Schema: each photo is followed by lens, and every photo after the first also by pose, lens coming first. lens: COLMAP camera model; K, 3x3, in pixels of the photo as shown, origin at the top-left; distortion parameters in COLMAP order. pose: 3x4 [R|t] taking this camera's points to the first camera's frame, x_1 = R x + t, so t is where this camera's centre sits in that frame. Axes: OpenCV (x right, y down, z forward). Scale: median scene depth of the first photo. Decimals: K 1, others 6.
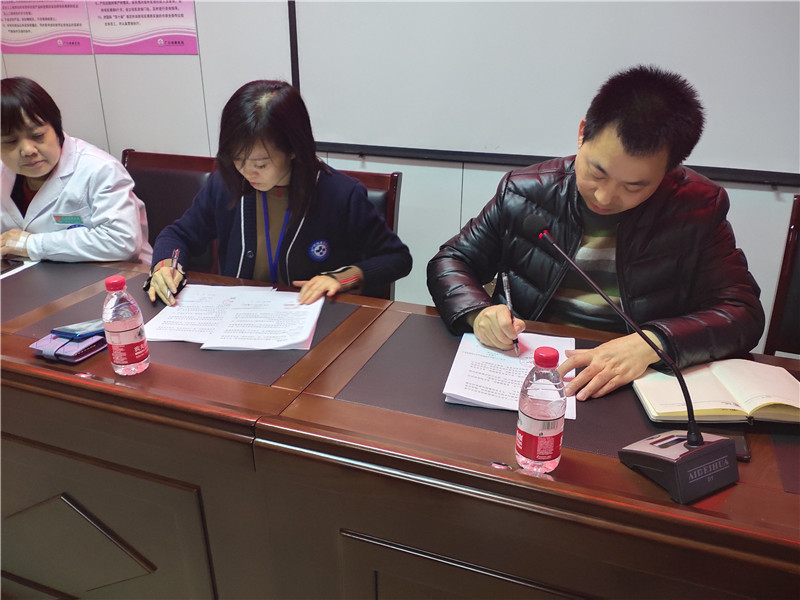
lens RADIAL K [[640.3, 0, 400.0], [0, 640.3, 300.0], [0, 0, 1]] dist [0.078705, -0.159759]
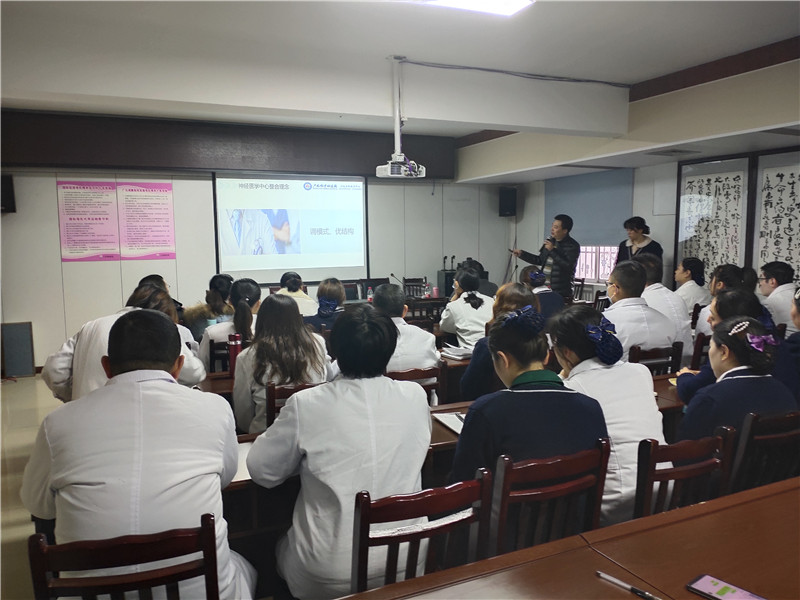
lens RADIAL K [[640.3, 0, 400.0], [0, 640.3, 300.0], [0, 0, 1]] dist [0.078705, -0.159759]
pose [[0.694677, -0.089931, 0.713678, -1.628246], [0.280655, 0.947406, -0.153800, 0.484199], [-0.662311, 0.307139, 0.683381, -1.475897]]
